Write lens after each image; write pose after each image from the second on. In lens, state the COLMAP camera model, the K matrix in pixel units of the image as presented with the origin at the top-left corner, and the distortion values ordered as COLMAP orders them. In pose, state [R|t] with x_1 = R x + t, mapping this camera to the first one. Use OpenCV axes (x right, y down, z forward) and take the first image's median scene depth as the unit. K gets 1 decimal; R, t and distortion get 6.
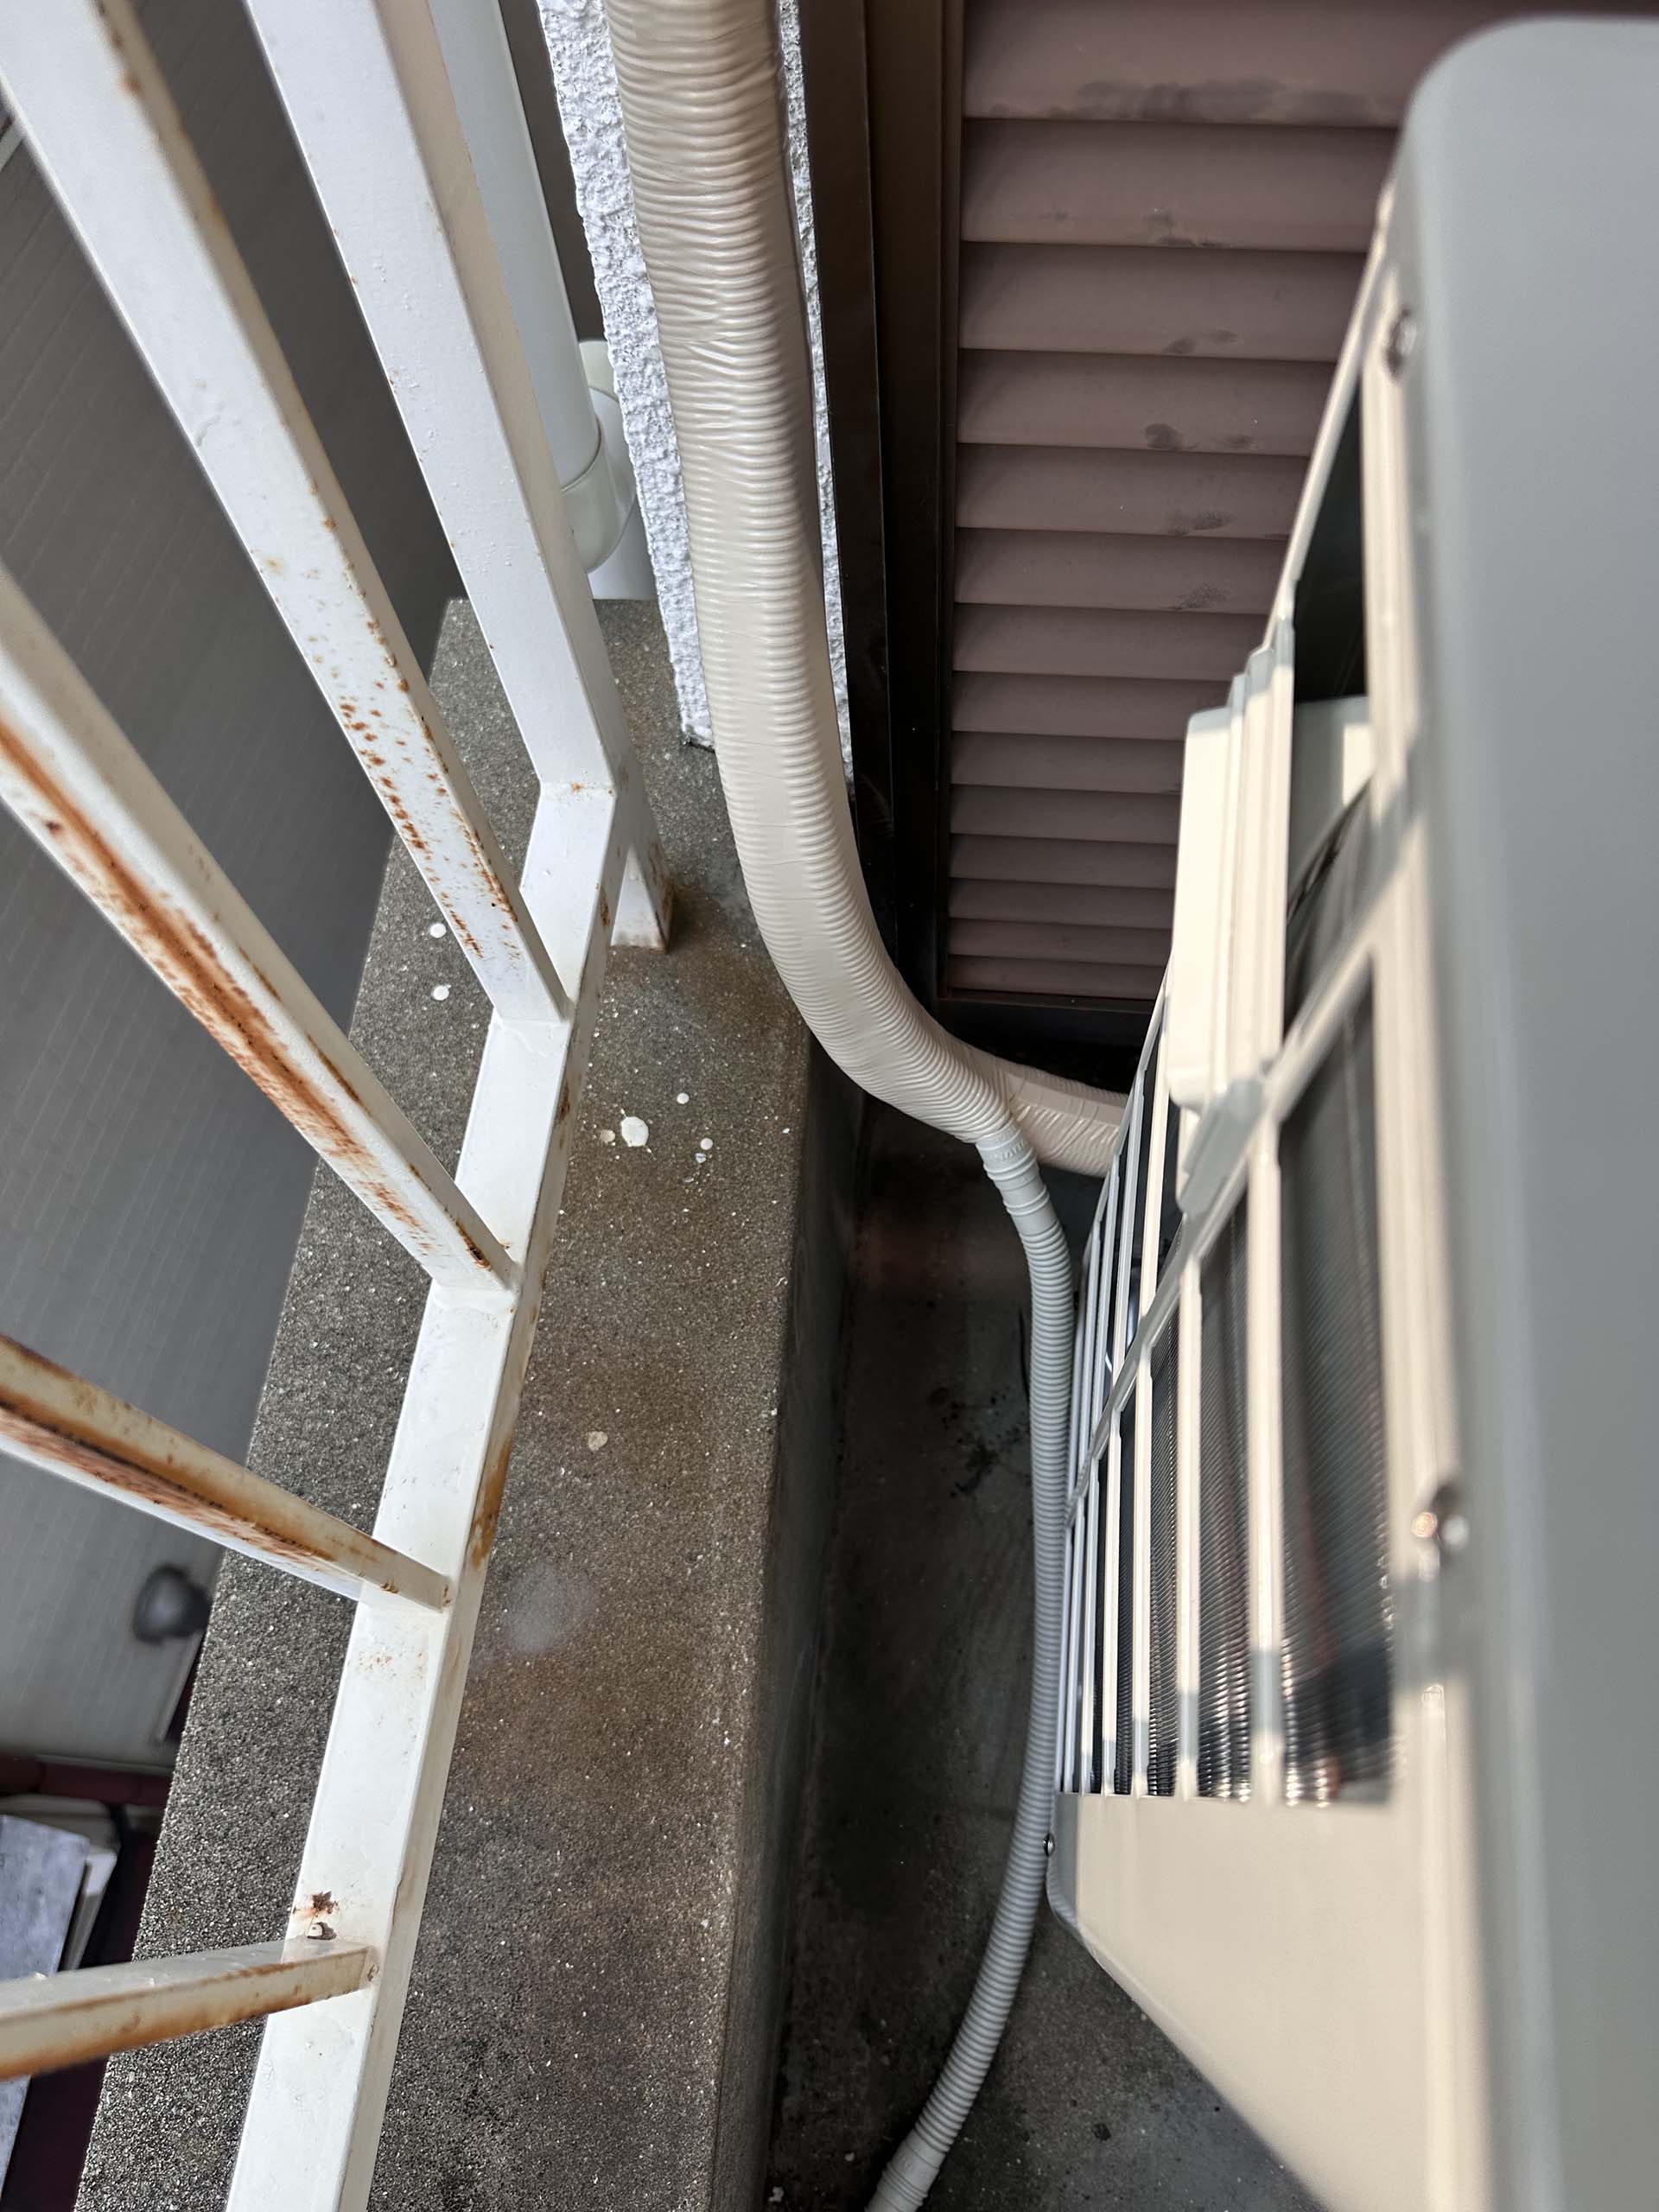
lens RADIAL K [[1644.1, 0, 831.7], [0, 1644.1, 1105.8], [0, 0, 1]] dist [-0.036500, 0.016281]
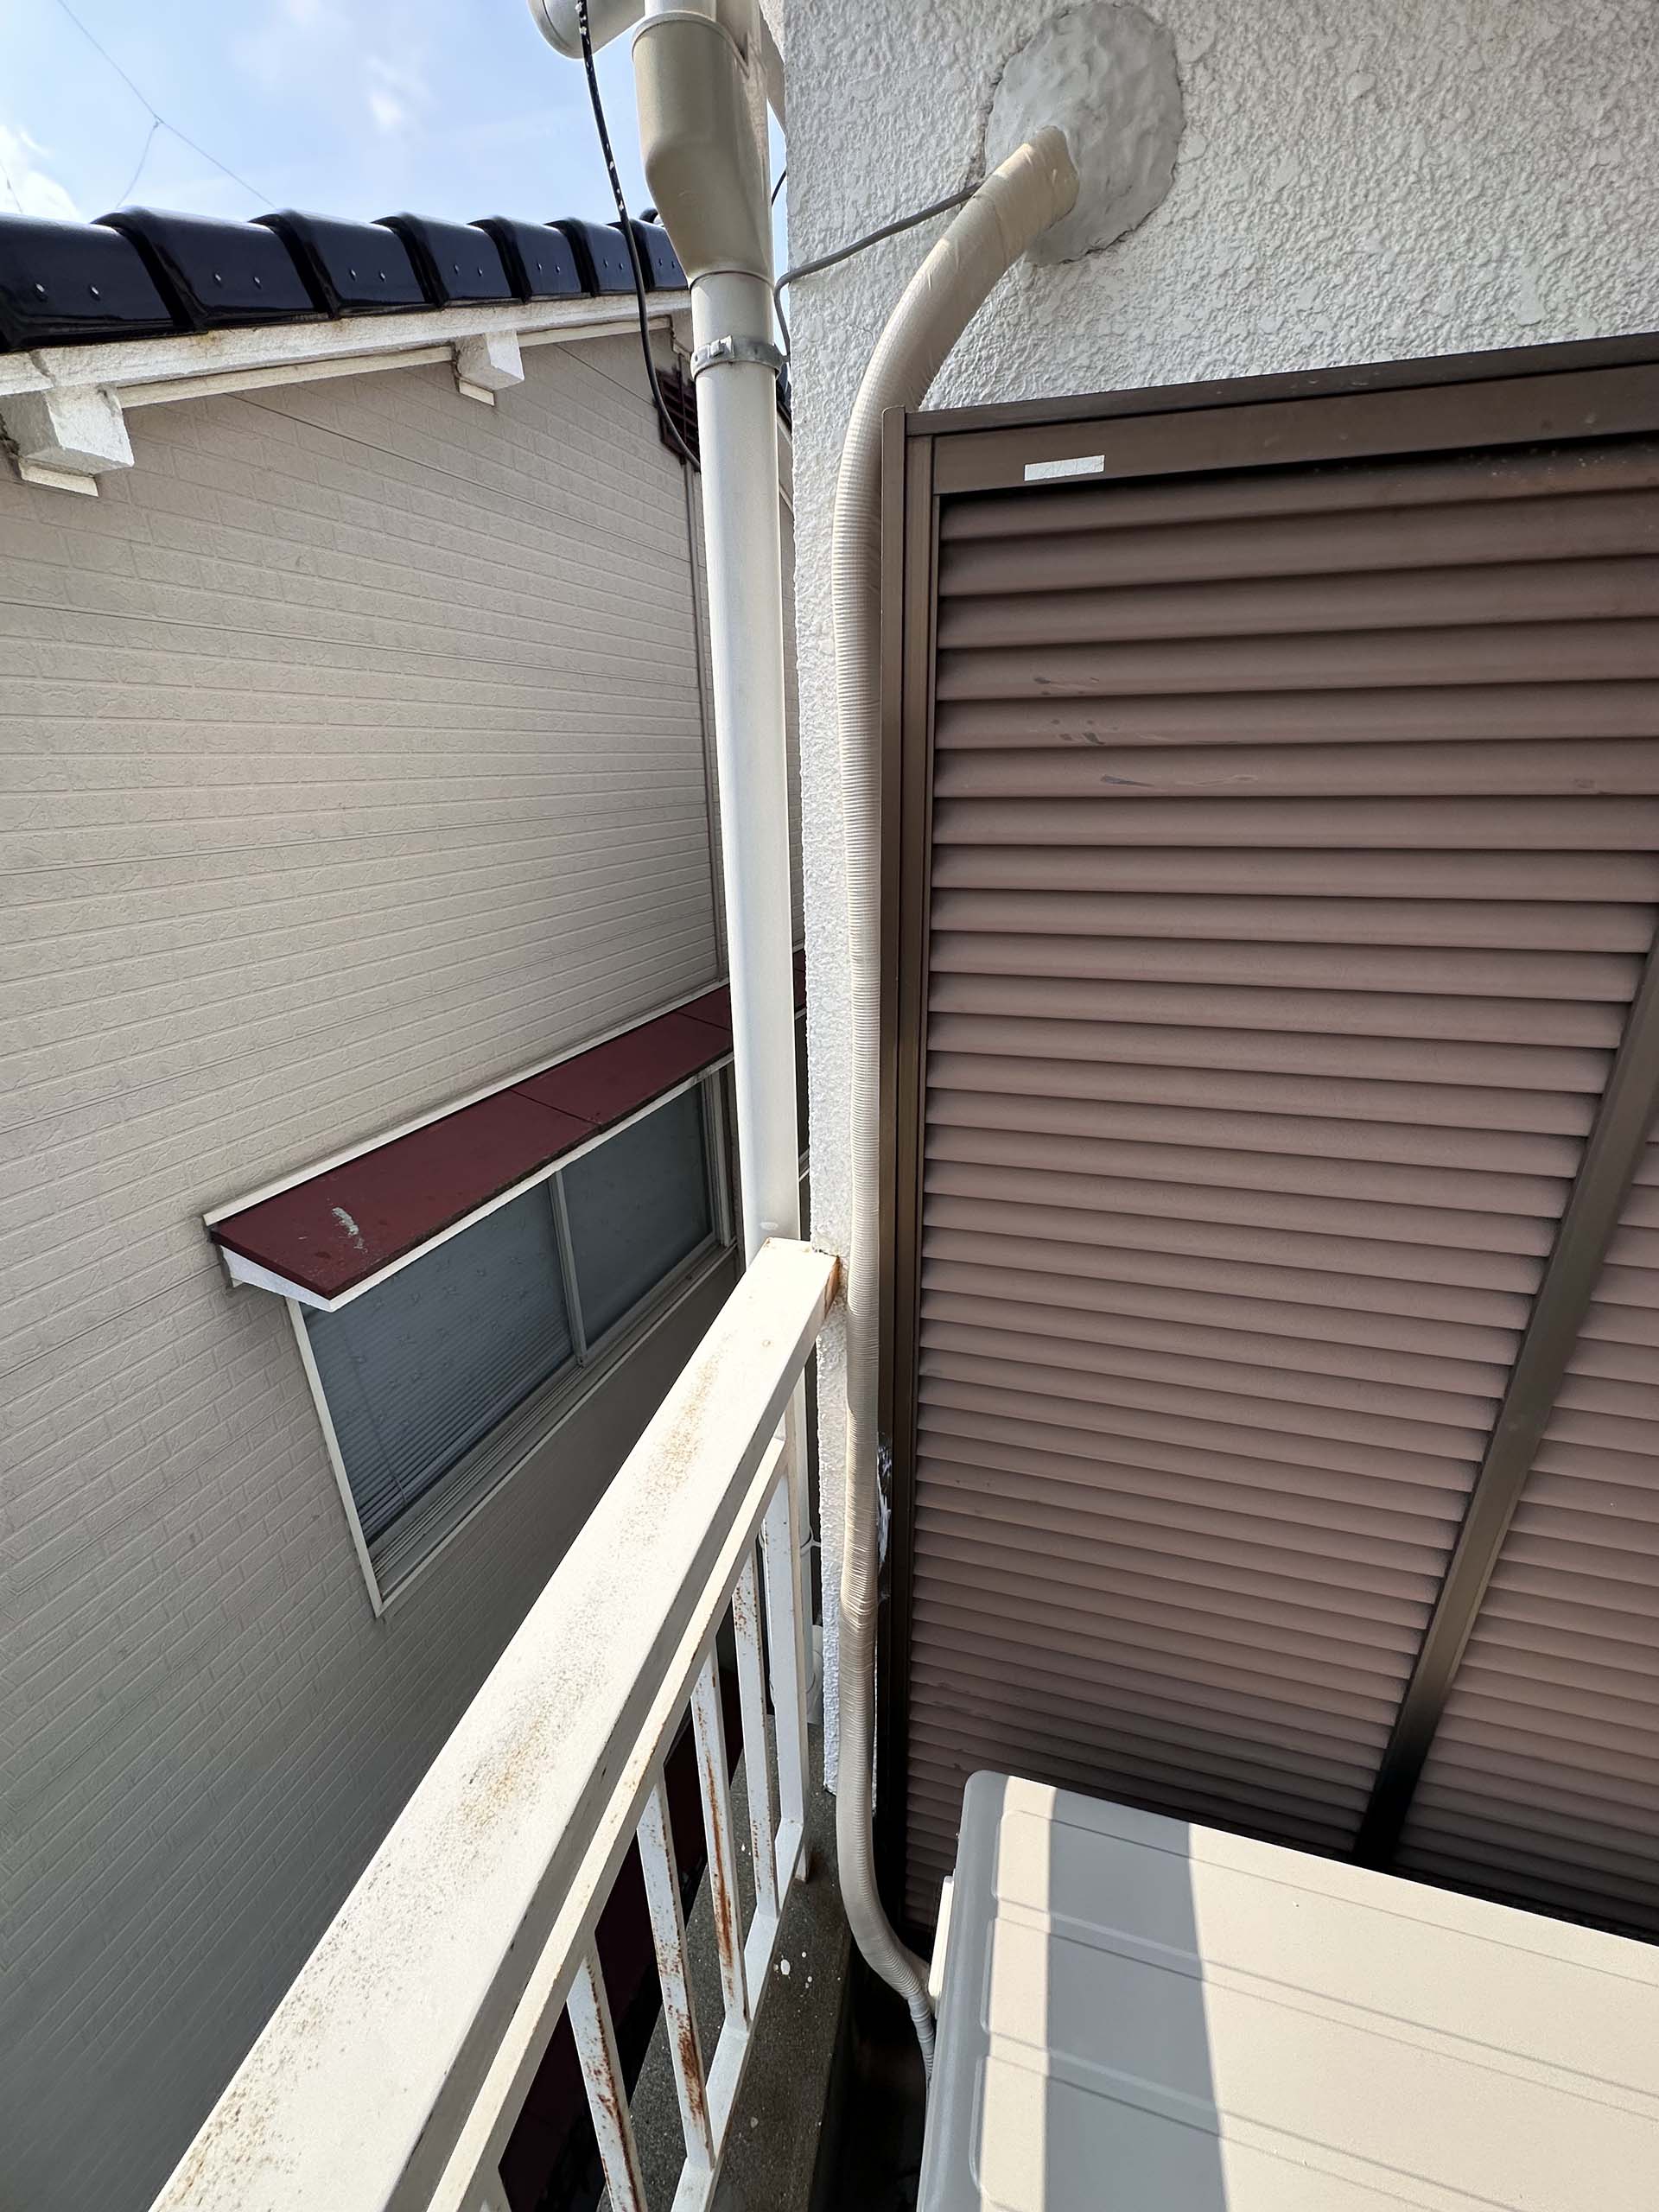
lens RADIAL K [[872.3, 0, 826.9], [0, 872.3, 1118.2], [0, 0, 1]] dist [-0.001669, 0.000645]
pose [[0.987289, 0.095196, -0.127269, 0.001042], [-0.156591, 0.719583, -0.676520, -0.032737], [0.027179, 0.687850, 0.725344, -1.089862]]
